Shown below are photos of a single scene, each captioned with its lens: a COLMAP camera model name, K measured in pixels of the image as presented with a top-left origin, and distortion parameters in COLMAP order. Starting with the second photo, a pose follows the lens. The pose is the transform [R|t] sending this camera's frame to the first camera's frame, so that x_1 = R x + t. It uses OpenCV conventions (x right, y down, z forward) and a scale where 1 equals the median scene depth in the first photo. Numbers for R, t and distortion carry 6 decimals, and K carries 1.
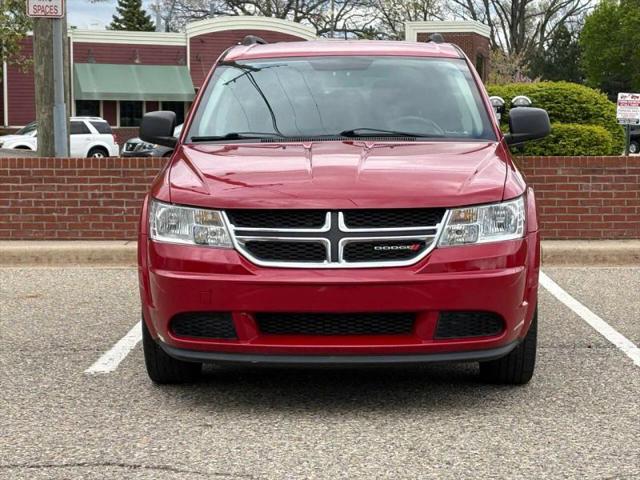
lens RADIAL K [[1525.3, 0, 320.6], [0, 1525.3, 244.7], [0, 0, 1]] dist [0.192475, 0.000000]
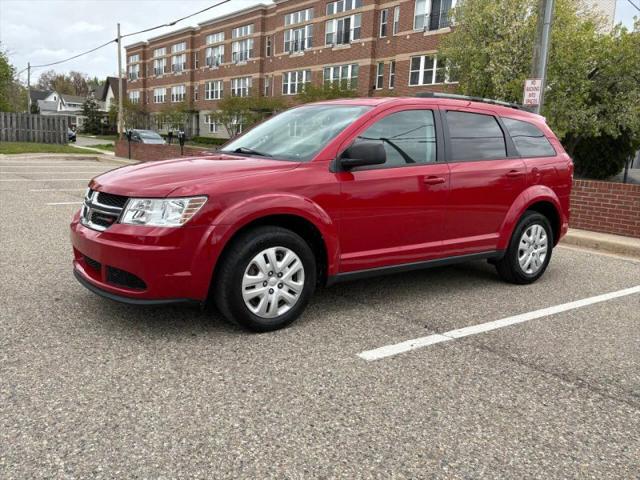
lens RADIAL K [[547.9, 0, 320.0], [0, 547.9, 240.1], [0, 0, 1]] dist [0.041352, -0.029416]
pose [[0.614603, 0.169155, -0.770487, 0.557302], [-0.117886, 0.985465, 0.122317, -0.063853], [0.779978, 0.015653, 0.625611, 0.747910]]
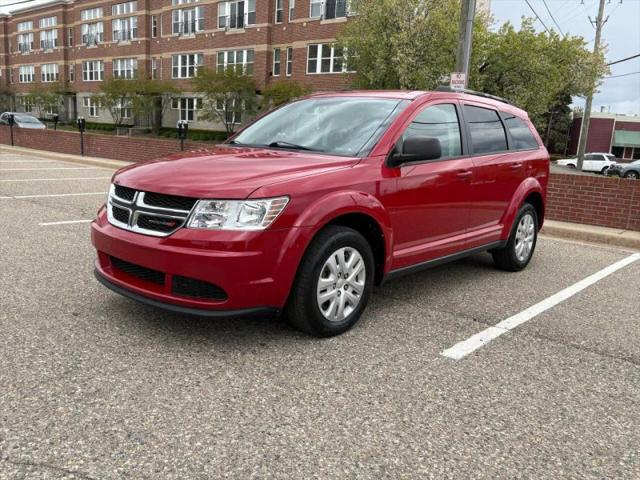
lens RADIAL K [[547.9, 0, 320.3], [0, 547.9, 239.1], [0, 0, 1]] dist [0.041352, -0.029416]
pose [[0.766428, 0.163690, -0.621123, 0.424927], [-0.113637, 0.986285, 0.119704, -0.053309], [0.632199, -0.021162, 0.774517, 0.643398]]
